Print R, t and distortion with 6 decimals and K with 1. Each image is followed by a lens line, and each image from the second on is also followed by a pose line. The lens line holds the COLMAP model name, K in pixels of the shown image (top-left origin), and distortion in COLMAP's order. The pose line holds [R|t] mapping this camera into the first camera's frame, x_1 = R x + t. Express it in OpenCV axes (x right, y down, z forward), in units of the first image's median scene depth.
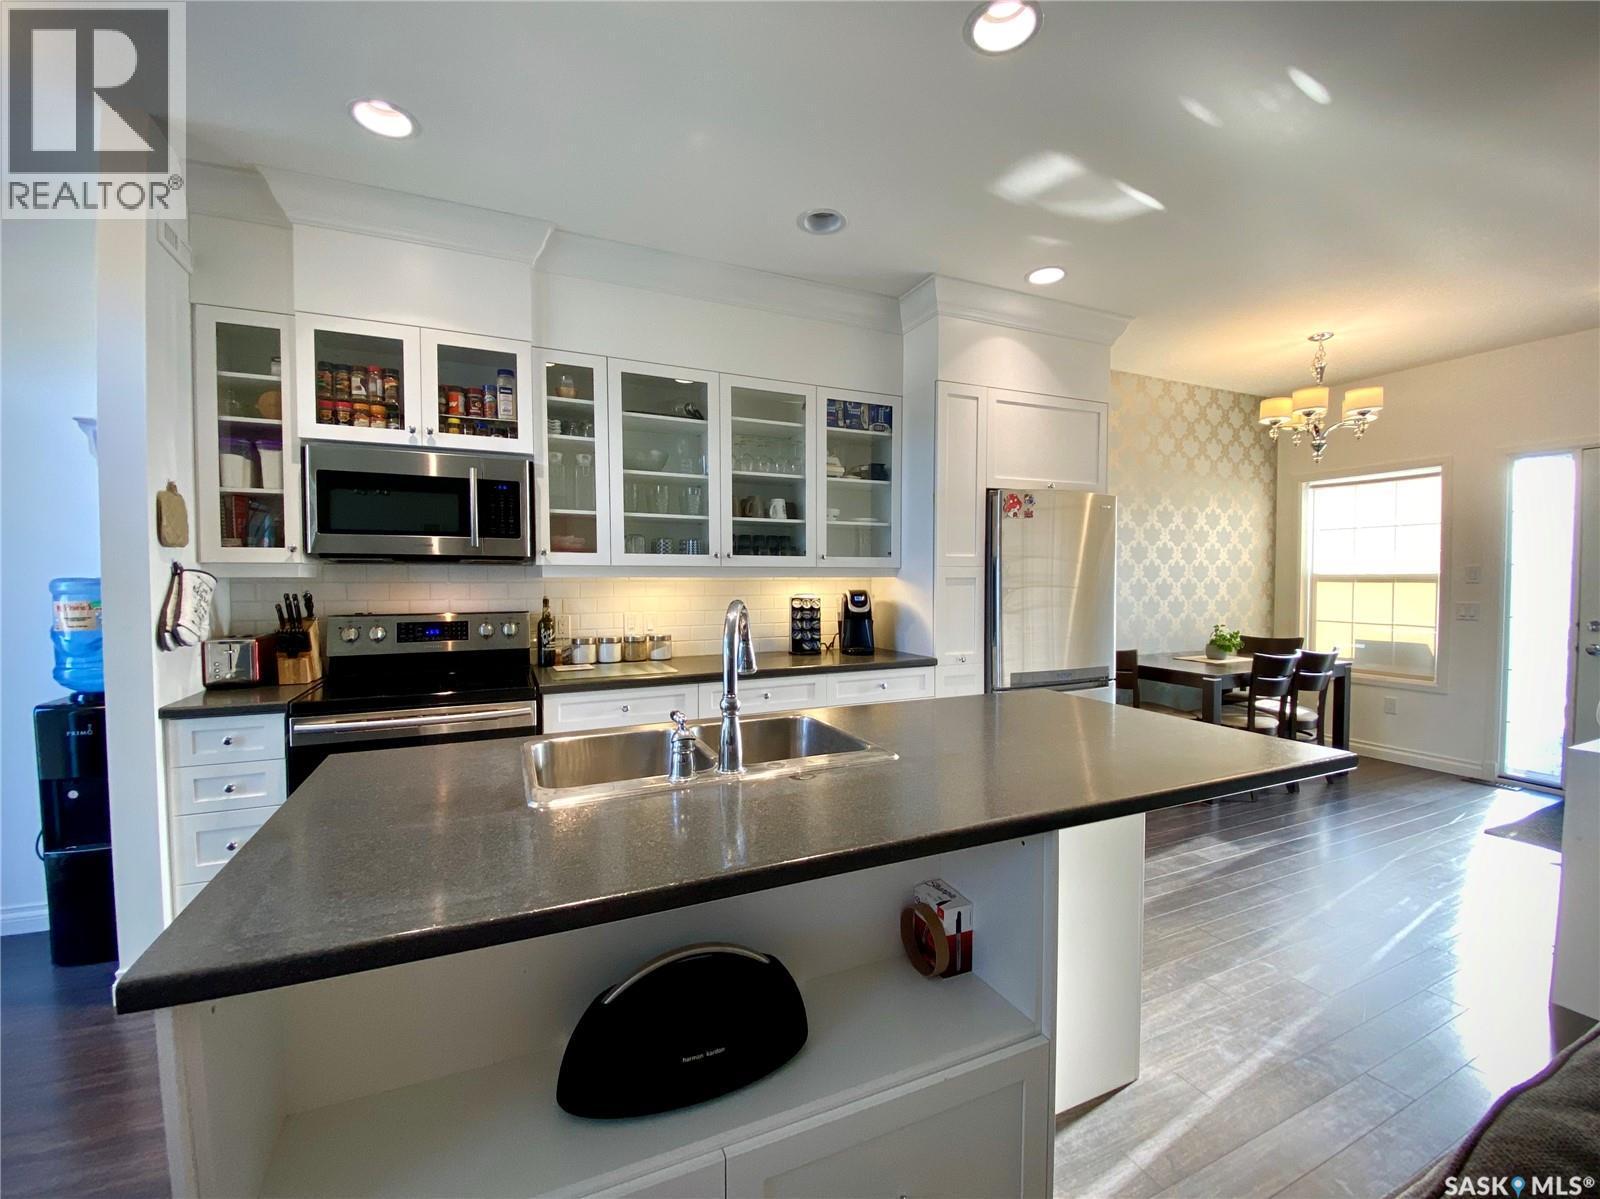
lens RADIAL K [[643.1, 0, 791.0], [0, 643.1, 596.8], [0, 0, 1]] dist [0.025911, -0.026178]
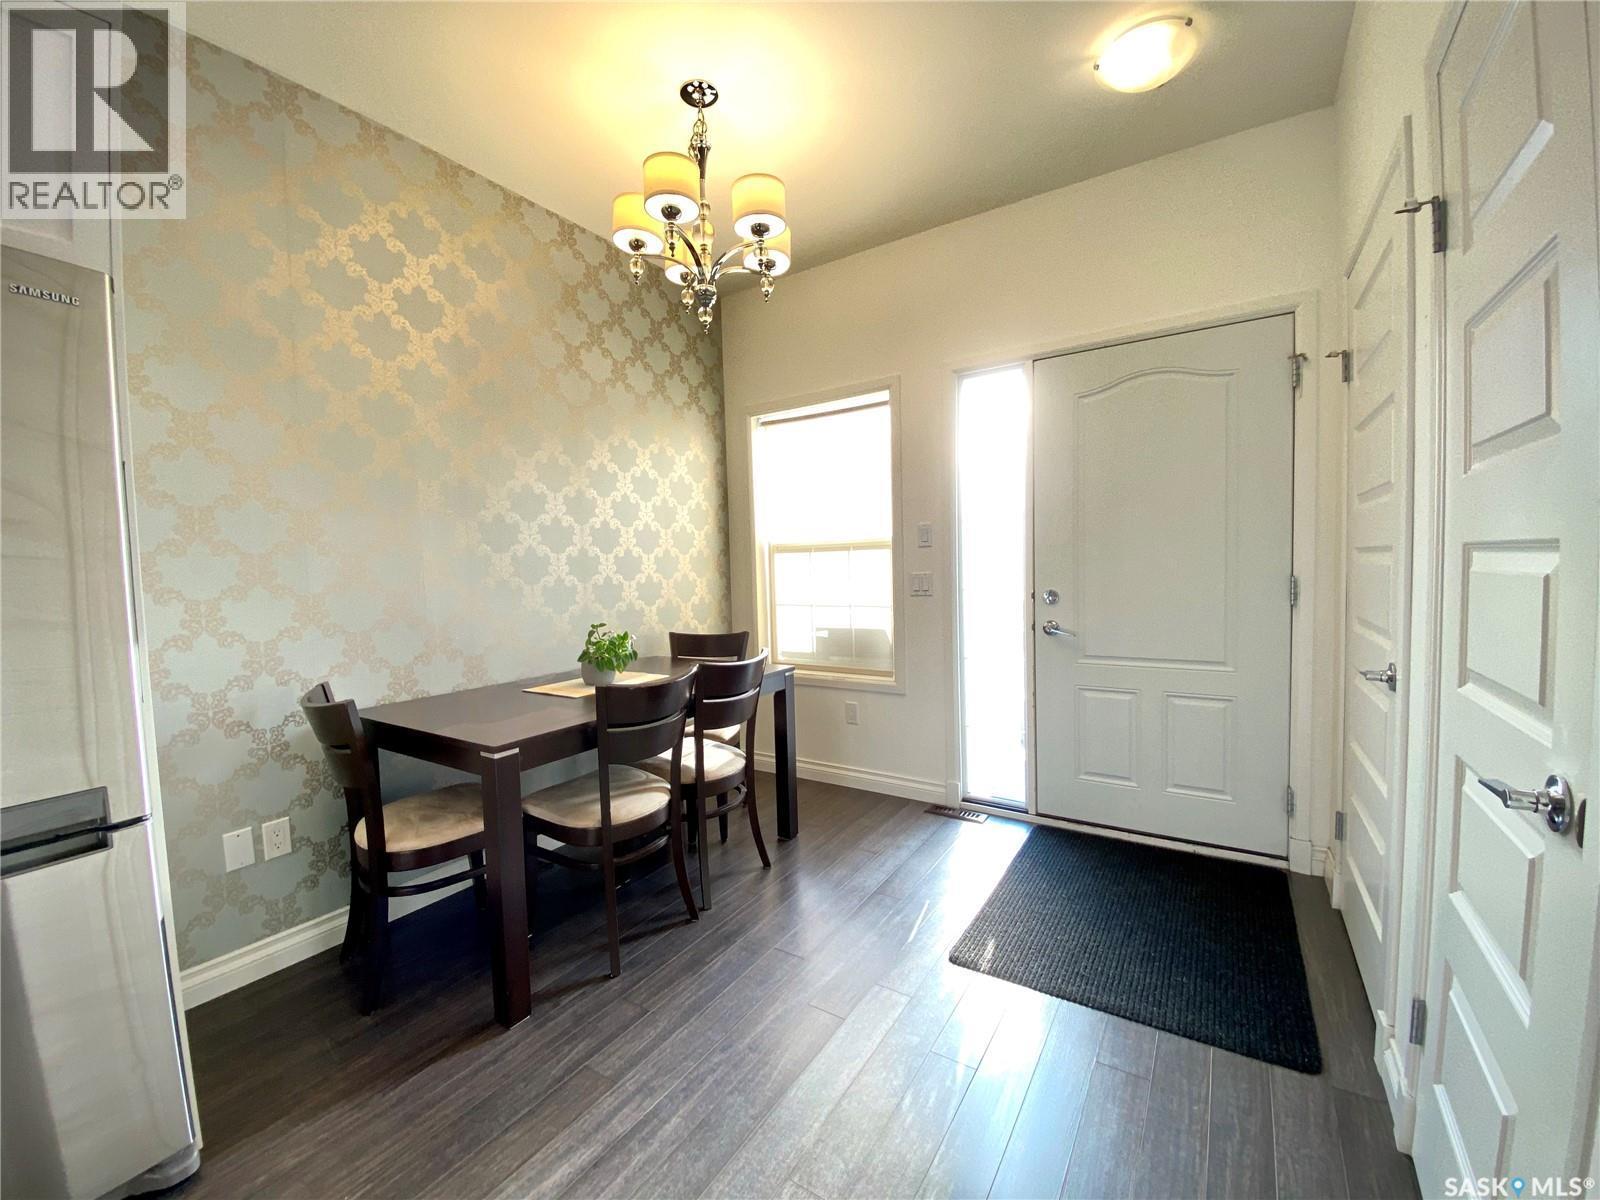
lens RADIAL K [[643.1, 0, 791.0], [0, 643.1, 597.3], [0, 0, 1]] dist [0.025911, -0.026178]
pose [[0.838988, -0.046224, 0.542183, 0.454561], [0.041769, 0.998916, 0.020528, 0.013785], [-0.542545, 0.005424, 0.840010, 0.392763]]
